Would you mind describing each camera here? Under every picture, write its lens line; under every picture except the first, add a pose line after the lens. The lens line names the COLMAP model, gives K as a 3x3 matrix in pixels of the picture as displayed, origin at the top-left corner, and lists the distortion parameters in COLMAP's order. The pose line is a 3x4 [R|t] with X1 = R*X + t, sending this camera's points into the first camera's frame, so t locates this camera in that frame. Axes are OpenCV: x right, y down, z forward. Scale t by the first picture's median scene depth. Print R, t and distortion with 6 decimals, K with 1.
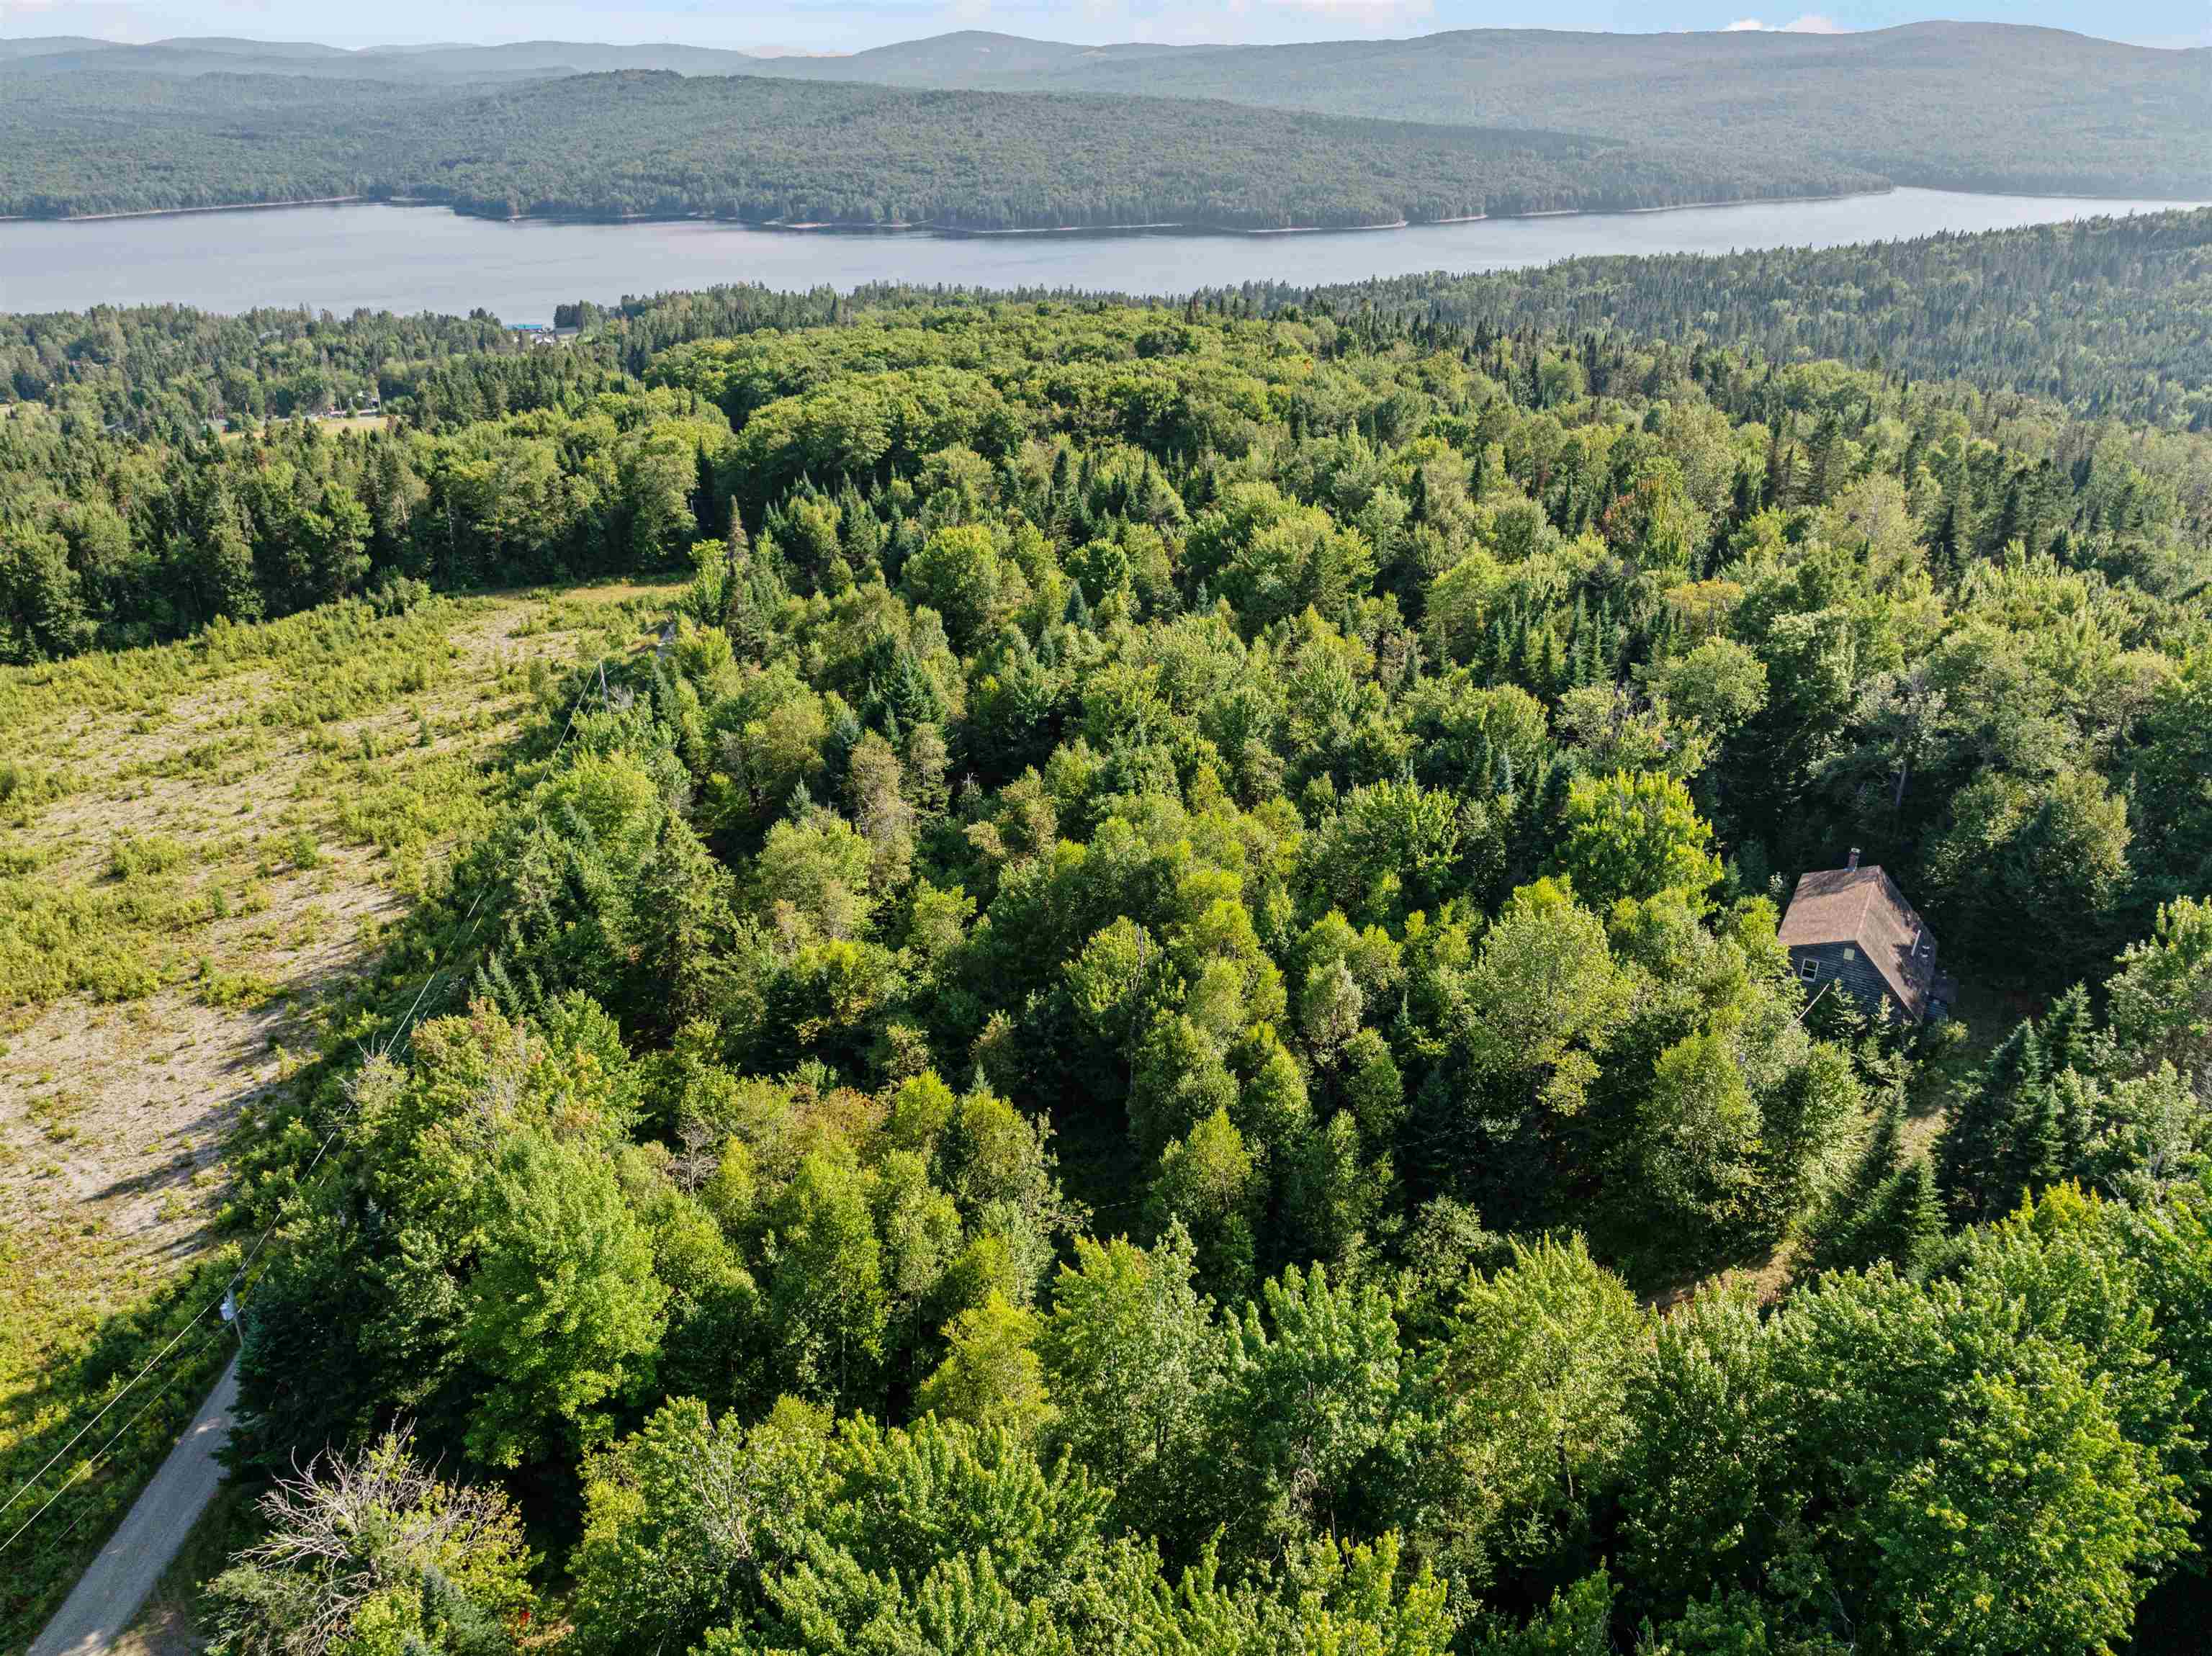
lens RADIAL K [[1558.4, 0, 1103.1], [0, 1558.4, 793.7], [0, 0, 1]] dist [-0.045405, 0.015410]
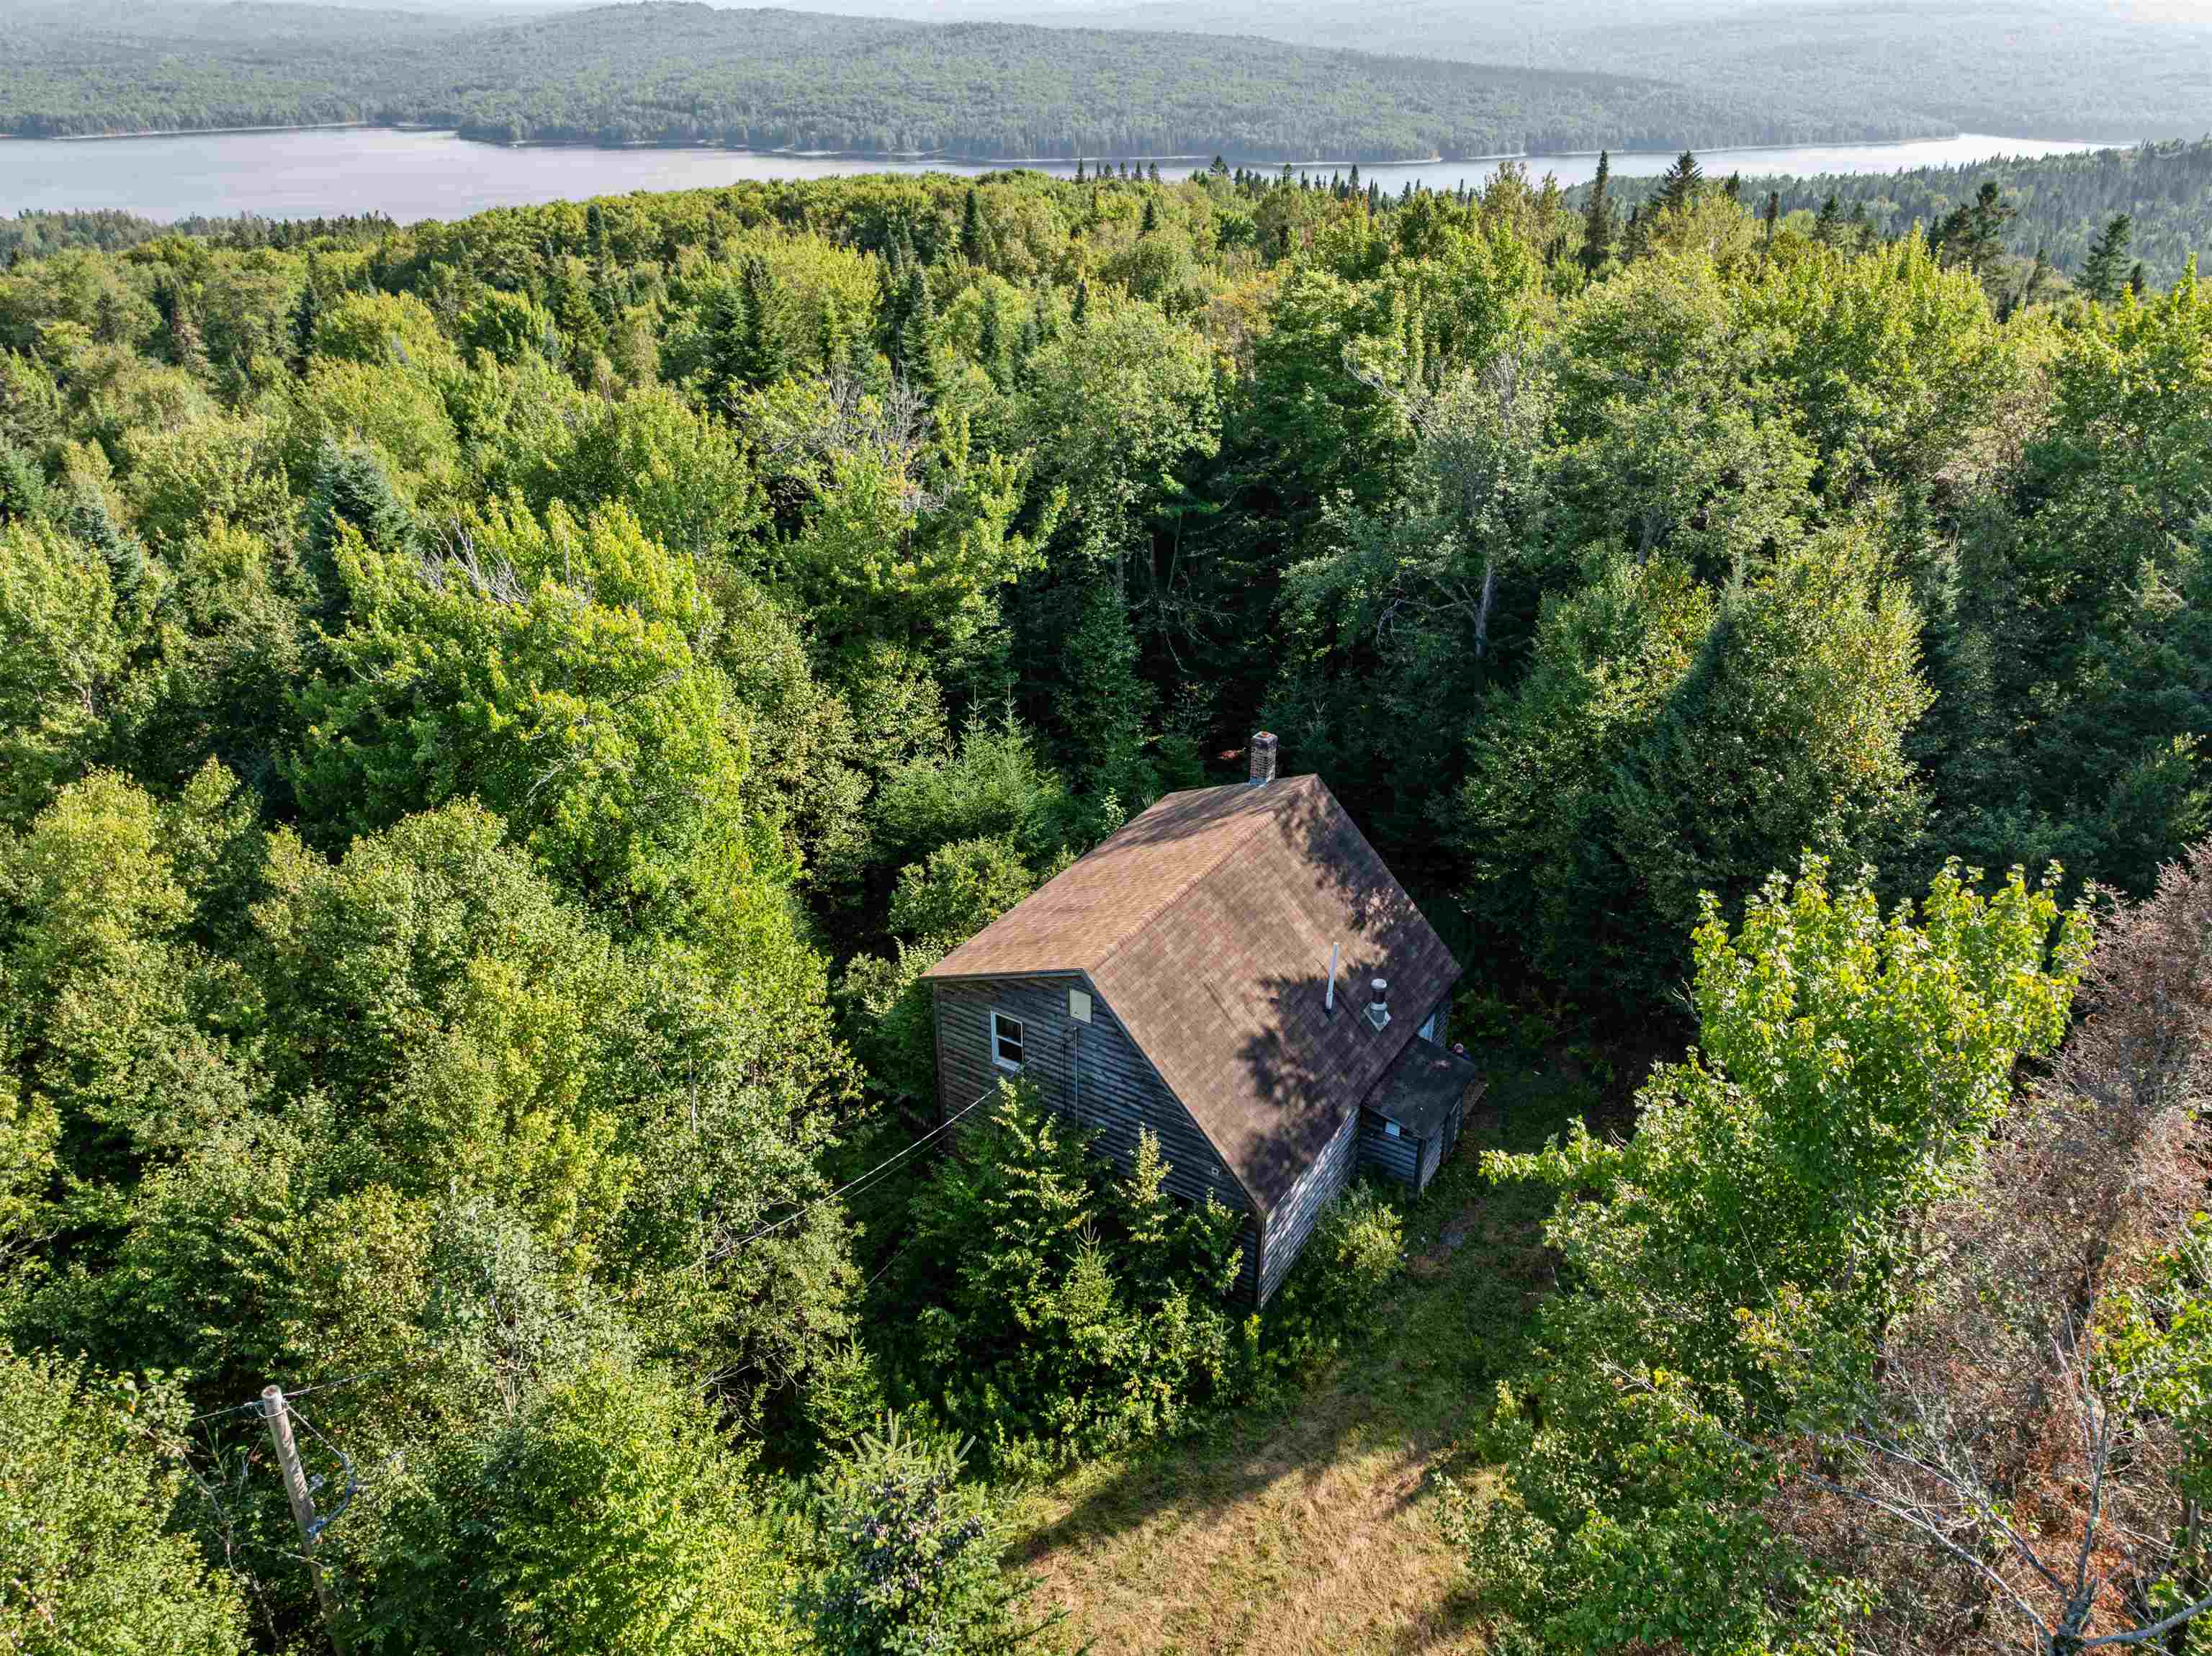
lens RADIAL K [[1558.4, 0, 1116.1], [0, 1558.4, 819.0], [0, 0, 1]] dist [-0.045405, 0.015410]
pose [[0.999630, 0.021667, -0.016414, 0.222050], [-0.020959, 0.998890, 0.042188, 0.020447], [0.017310, -0.041828, 0.998975, 0.288806]]
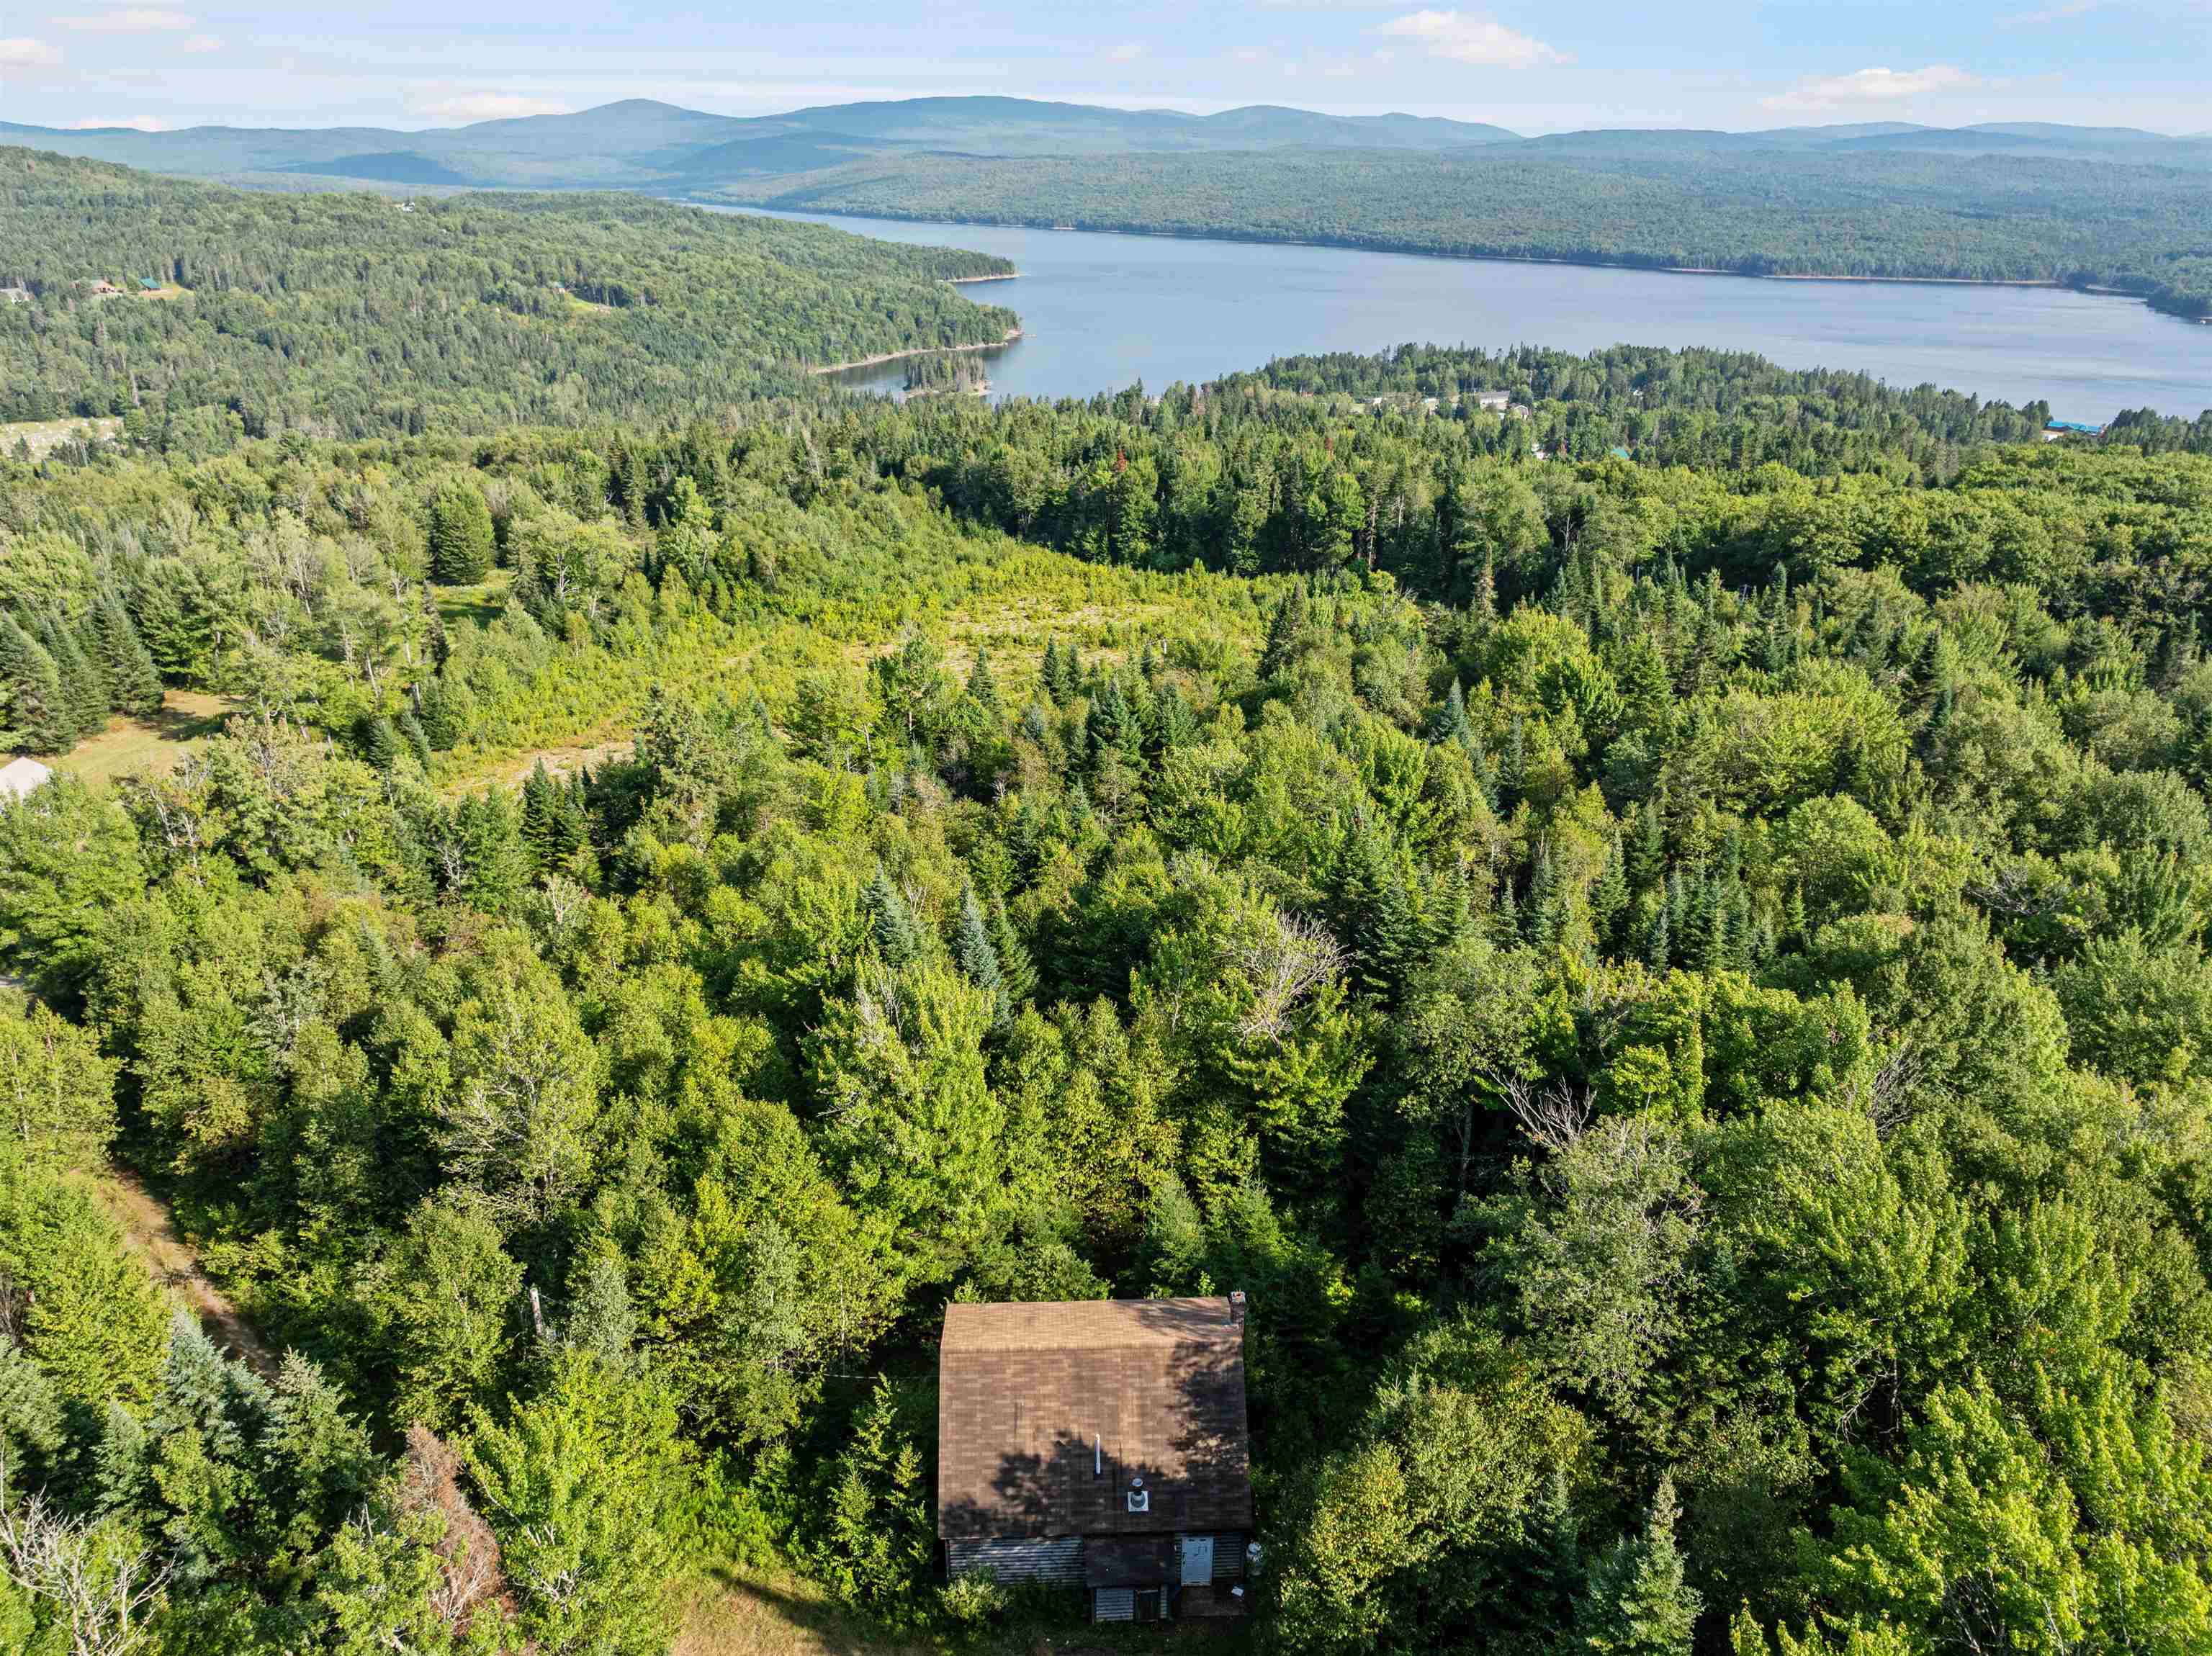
lens RADIAL K [[1558.4, 0, 1114.7], [0, 1558.4, 809.8], [0, 0, 1]] dist [-0.045405, 0.015410]
pose [[0.554439, 0.331645, -0.763289, 0.410617], [-0.359253, 0.922687, 0.139948, -0.095106], [0.750690, 0.196621, 0.630718, 0.275708]]
